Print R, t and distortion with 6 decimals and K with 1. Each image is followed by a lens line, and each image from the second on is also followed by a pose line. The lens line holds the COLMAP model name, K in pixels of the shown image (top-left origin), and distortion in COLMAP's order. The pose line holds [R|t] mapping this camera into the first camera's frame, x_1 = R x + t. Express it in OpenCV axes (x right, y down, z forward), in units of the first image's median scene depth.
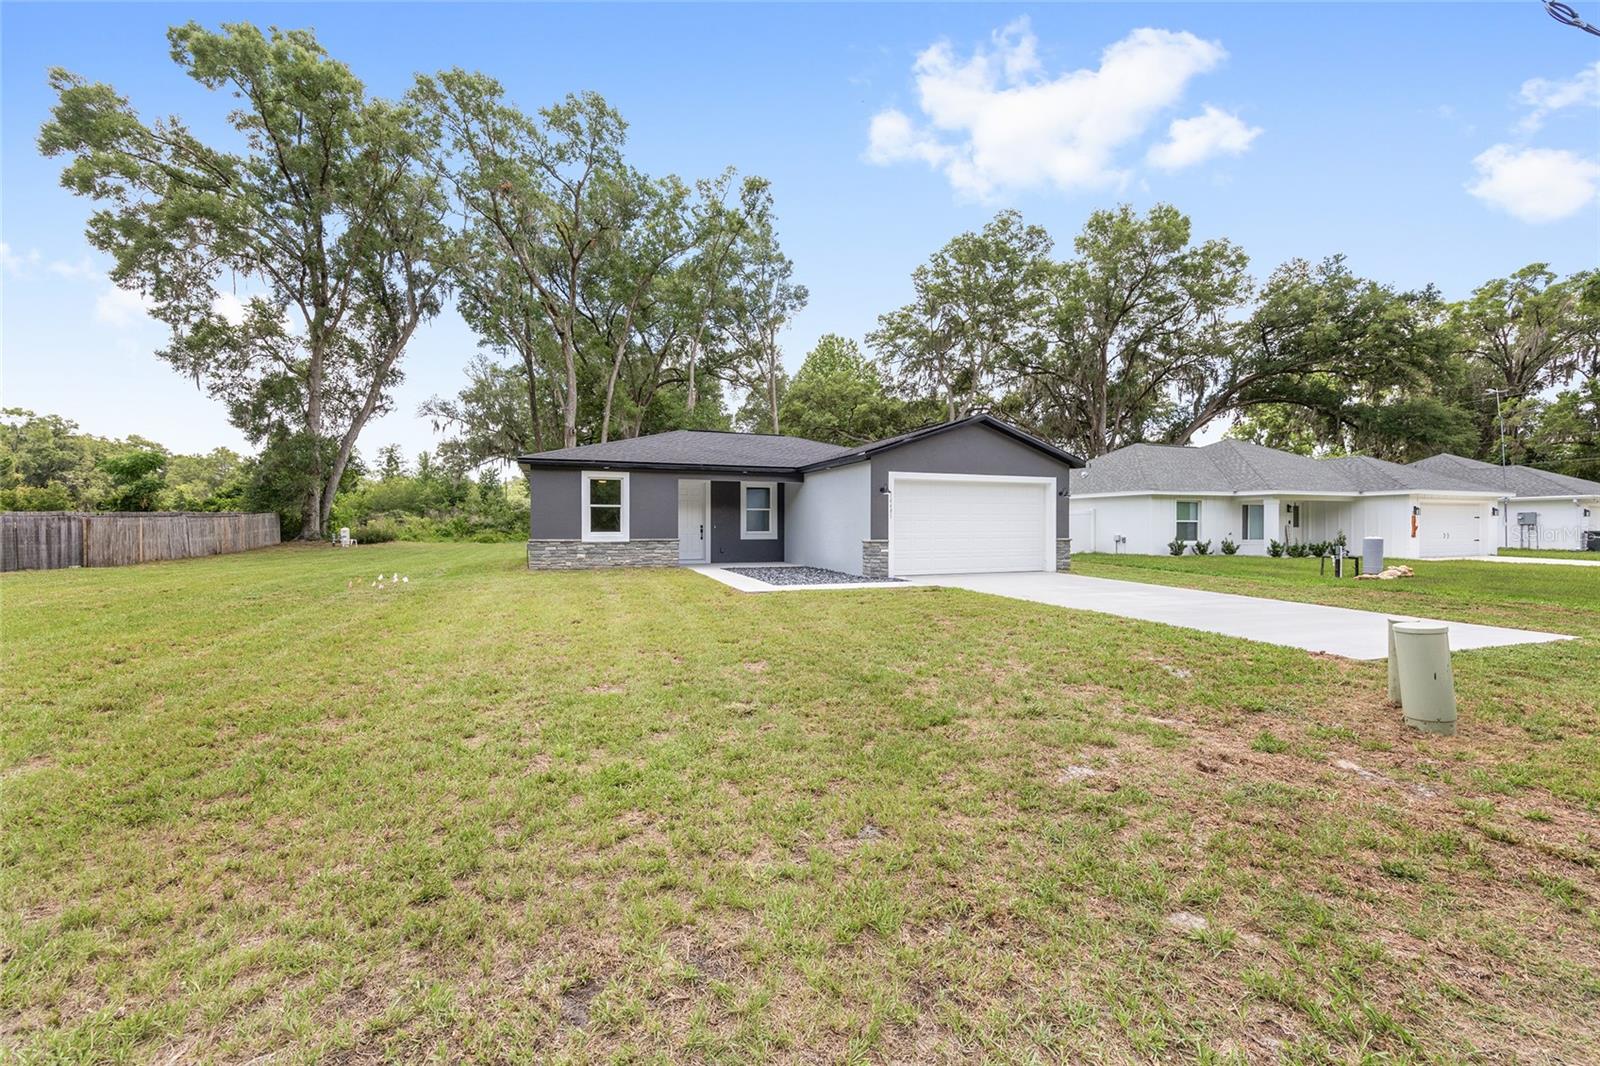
lens RADIAL K [[638.6, 0, 802.5], [0, 638.6, 531.0], [0, 0, 1]] dist [0.003358, 0.000771]
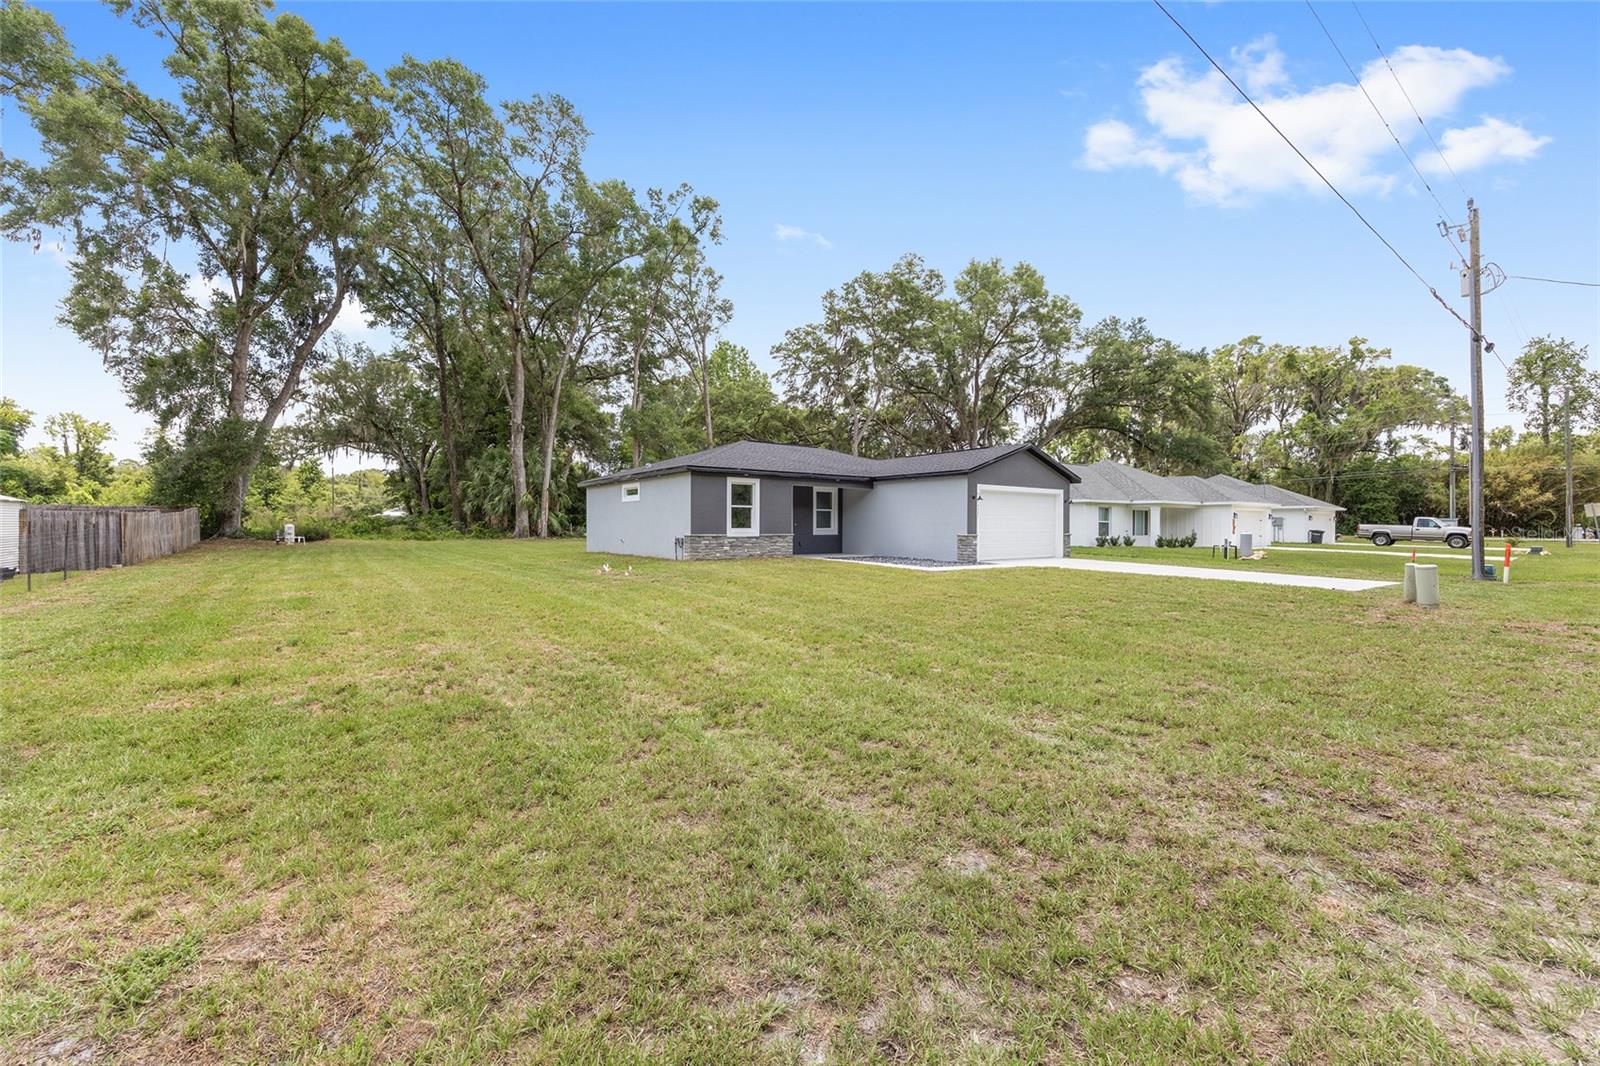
lens RADIAL K [[638.6, 0, 802.5], [0, 638.6, 531.0], [0, 0, 1]] dist [0.003358, 0.000771]
pose [[0.962123, 0.000921, 0.272614, -0.249314], [-0.001400, 0.999998, 0.001561, 0.002265], [-0.272612, -0.001883, 0.962122, -0.087125]]
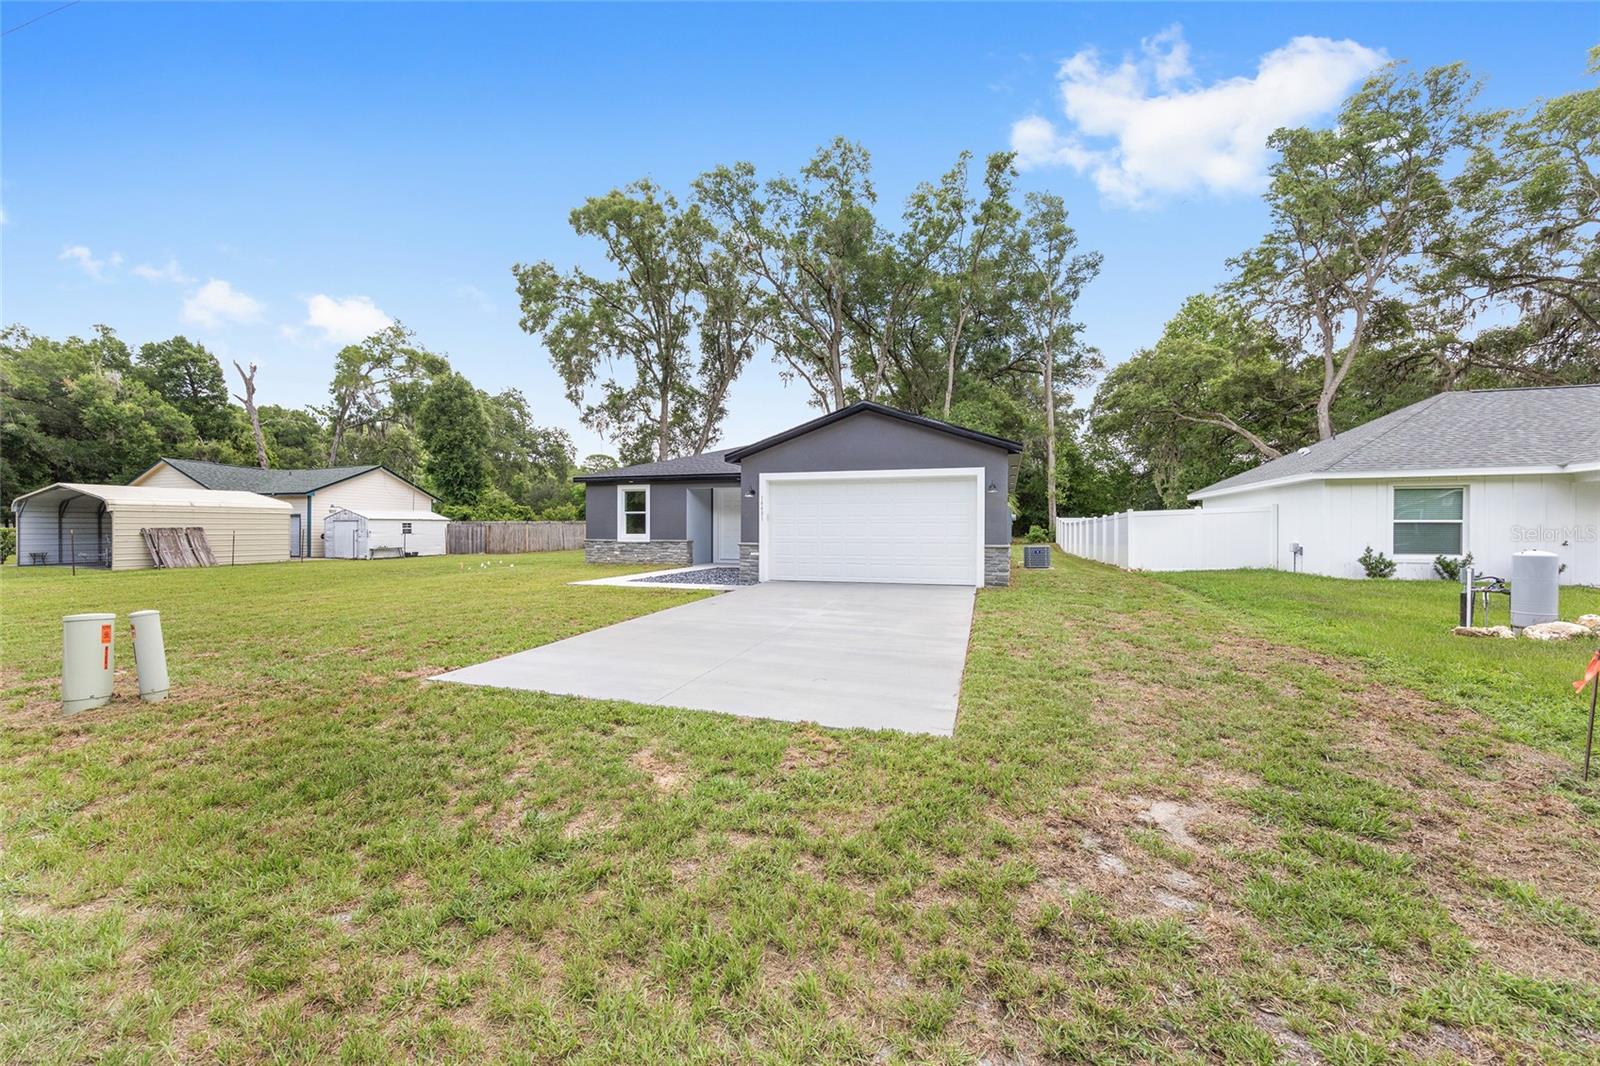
lens RADIAL K [[641.6, 0, 795.8], [0, 641.6, 528.0], [0, 0, 1]] dist [0.000783, 0.000167]
pose [[0.775766, -0.001125, -0.631019, 0.336309], [-0.006502, 0.999931, -0.009776, 0.000081], [0.630987, 0.011687, 0.775706, 0.113478]]
